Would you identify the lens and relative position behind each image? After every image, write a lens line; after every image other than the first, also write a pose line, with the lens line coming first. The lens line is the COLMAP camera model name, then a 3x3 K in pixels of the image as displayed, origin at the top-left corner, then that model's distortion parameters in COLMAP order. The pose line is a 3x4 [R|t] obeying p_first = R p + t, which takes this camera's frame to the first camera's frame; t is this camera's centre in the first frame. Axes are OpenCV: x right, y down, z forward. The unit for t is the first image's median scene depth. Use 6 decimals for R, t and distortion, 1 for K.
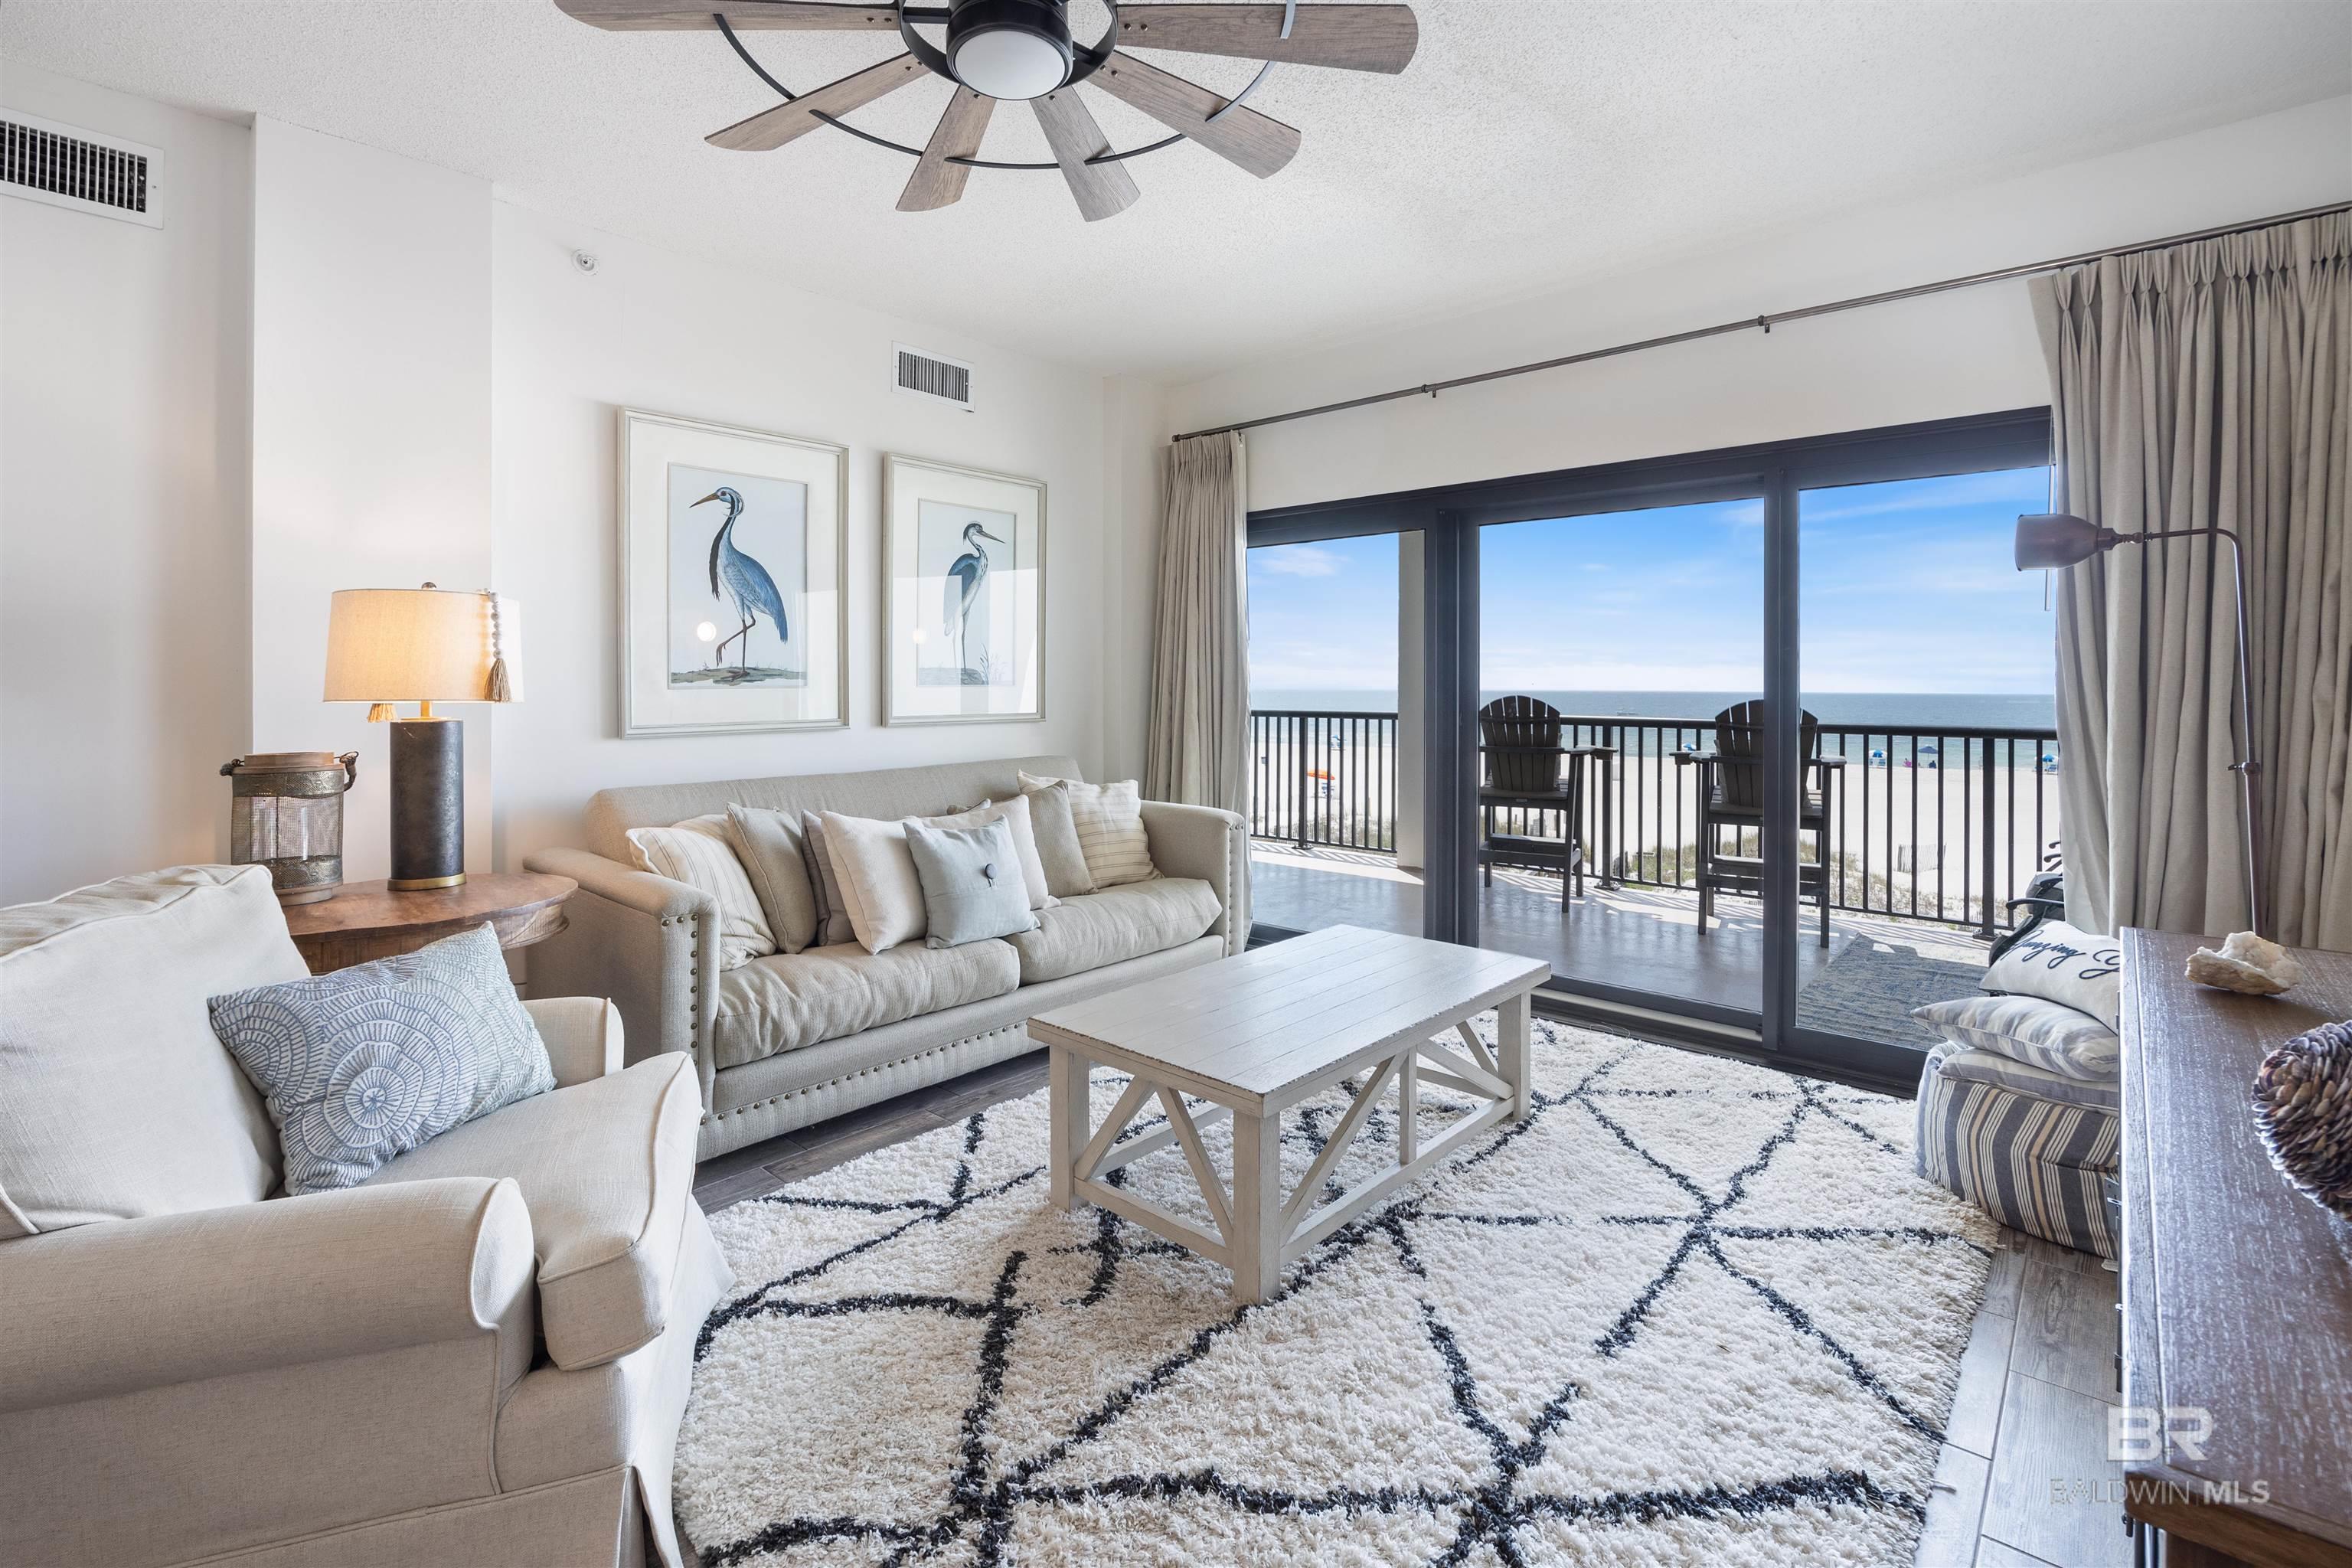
lens RADIAL K [[1065.8, 0, 1163.0], [0, 1065.8, 680.3], [0, 0, 1]] dist [-0.012691, 0.001011]
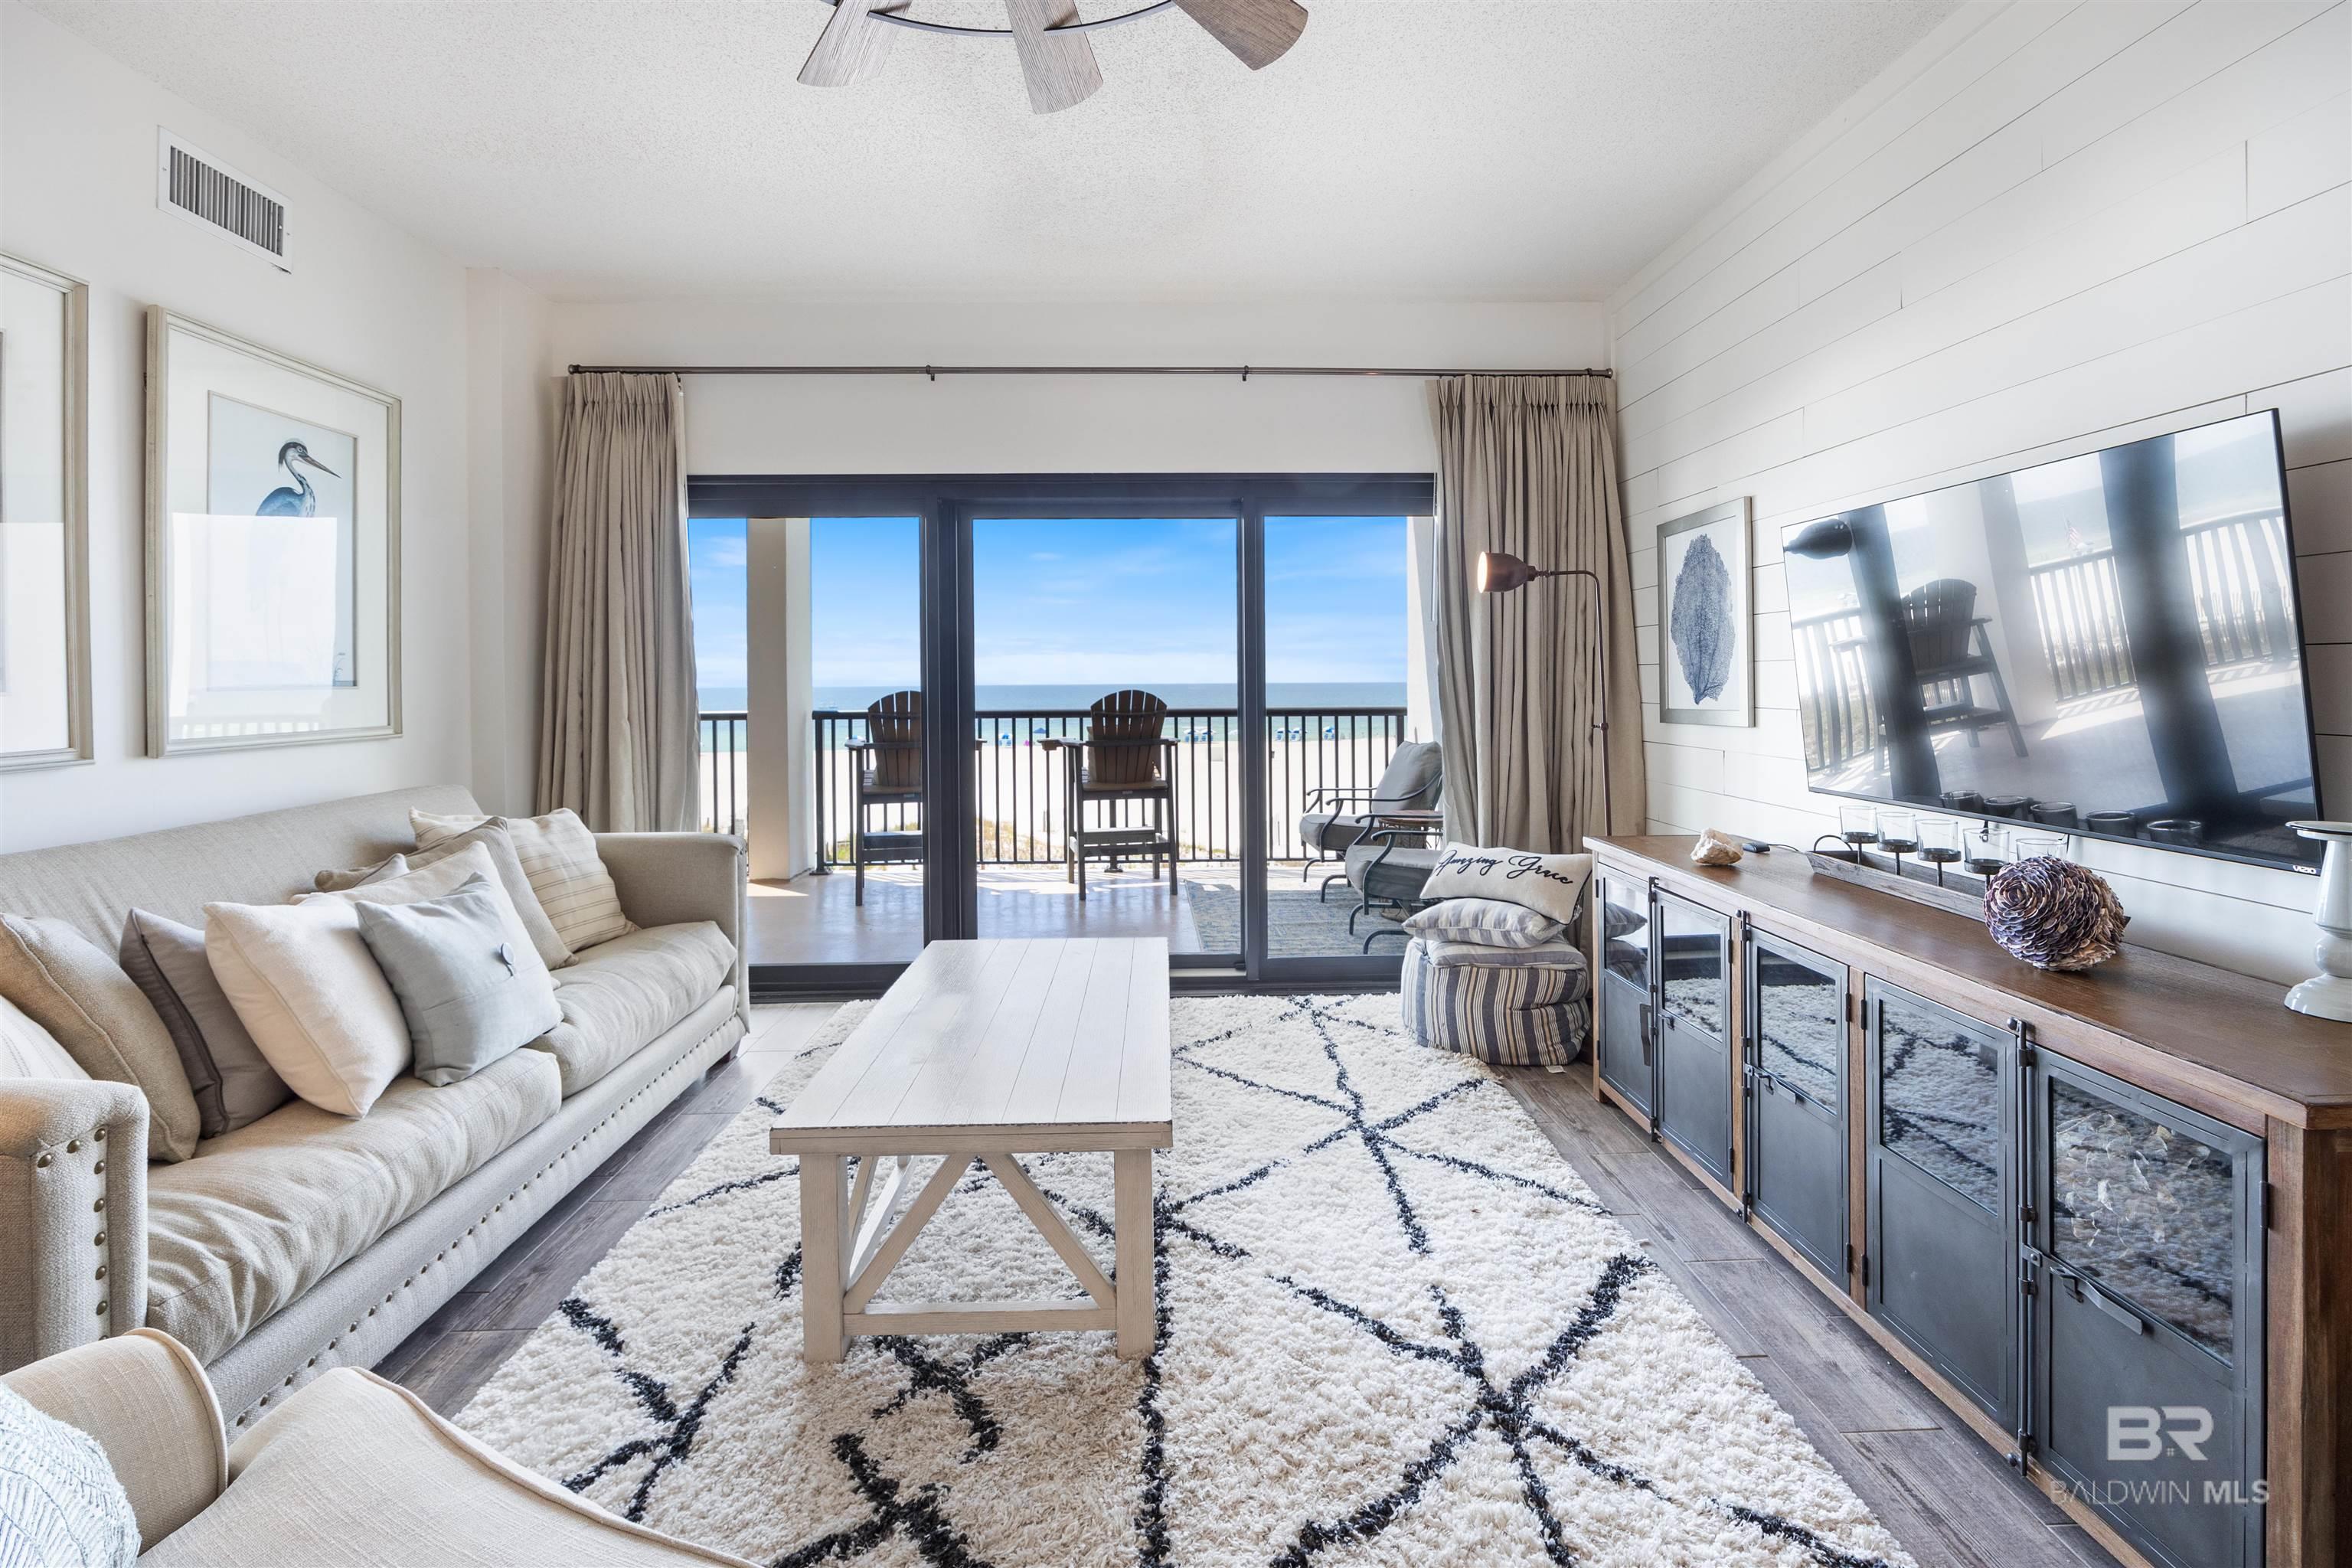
lens RADIAL K [[1065.8, 0, 1185.7], [0, 1065.8, 676.8], [0, 0, 1]] dist [-0.012691, 0.001011]
pose [[0.714424, -0.008323, 0.699664, -0.373103], [0.008156, 0.999960, 0.003567, 0.000312], [-0.699666, 0.003158, 0.714463, 0.227964]]
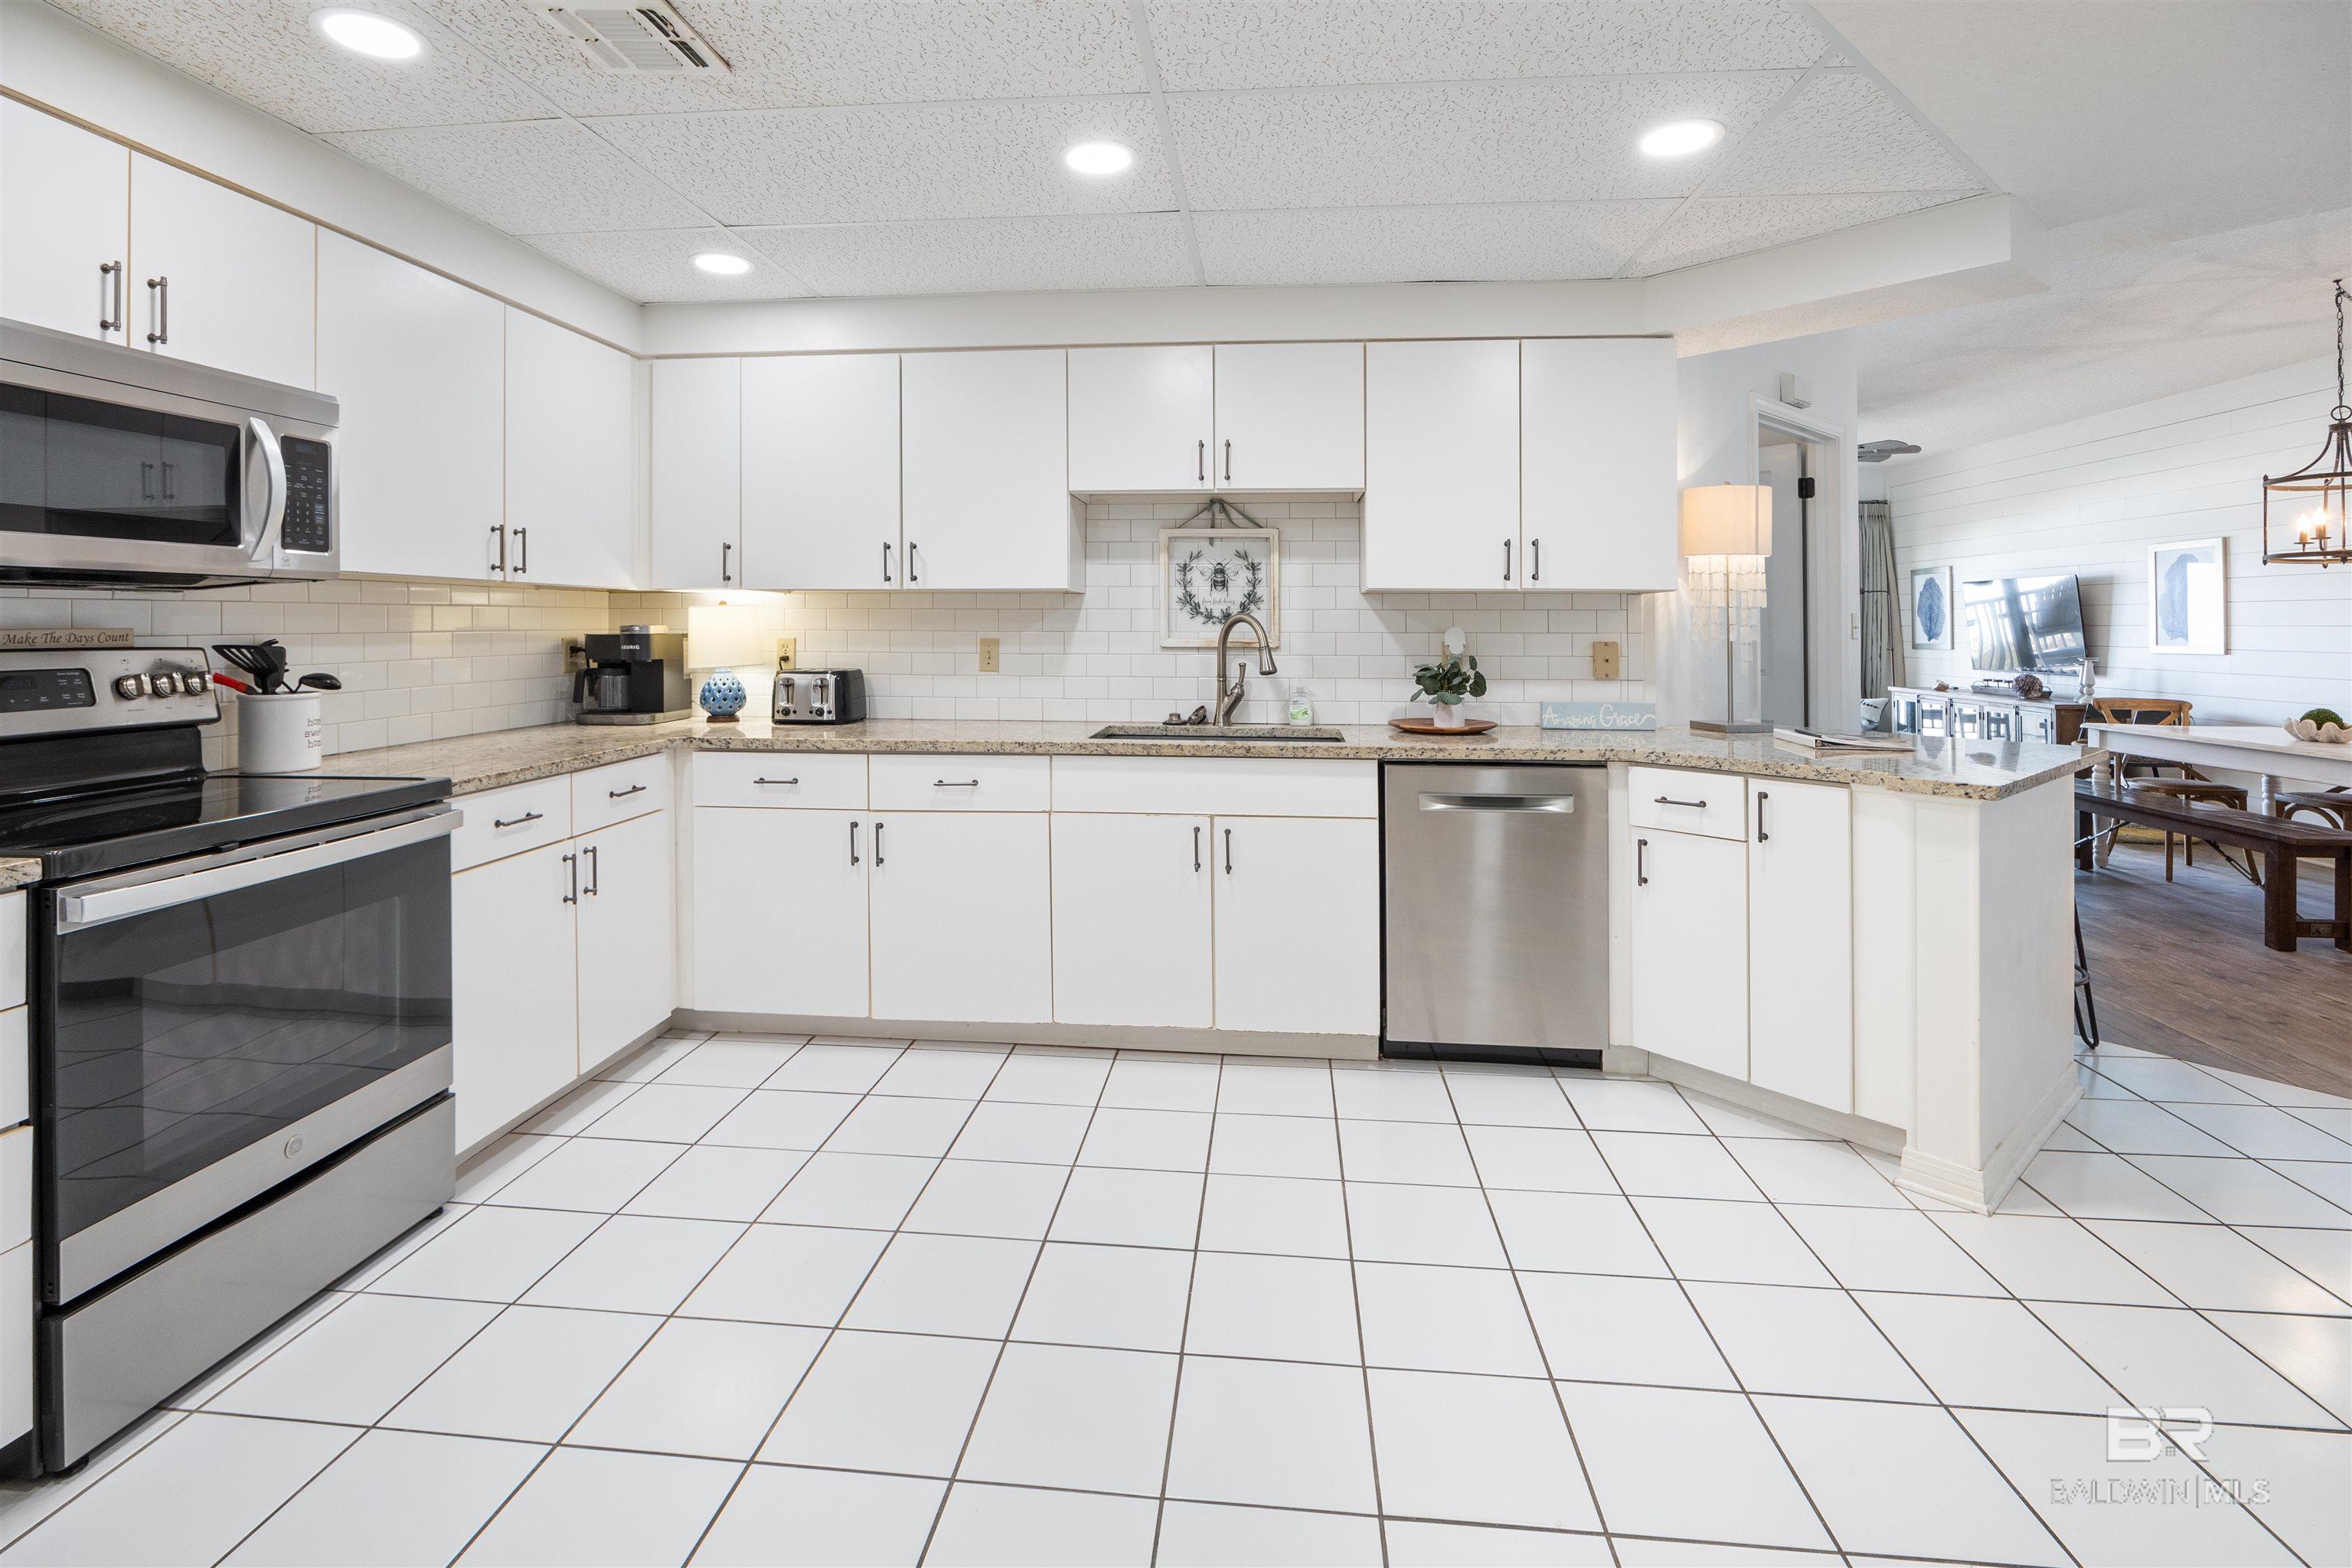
lens RADIAL K [[1065.8, 0, 1200.6], [0, 1065.8, 611.1], [0, 0, 1]] dist [-0.012691, 0.001011]
pose [[0.798707, 0.001841, 0.601717, -2.689095], [0.005727, 0.999927, -0.010662, -0.028637], [-0.601693, 0.011961, 0.798638, -0.513008]]
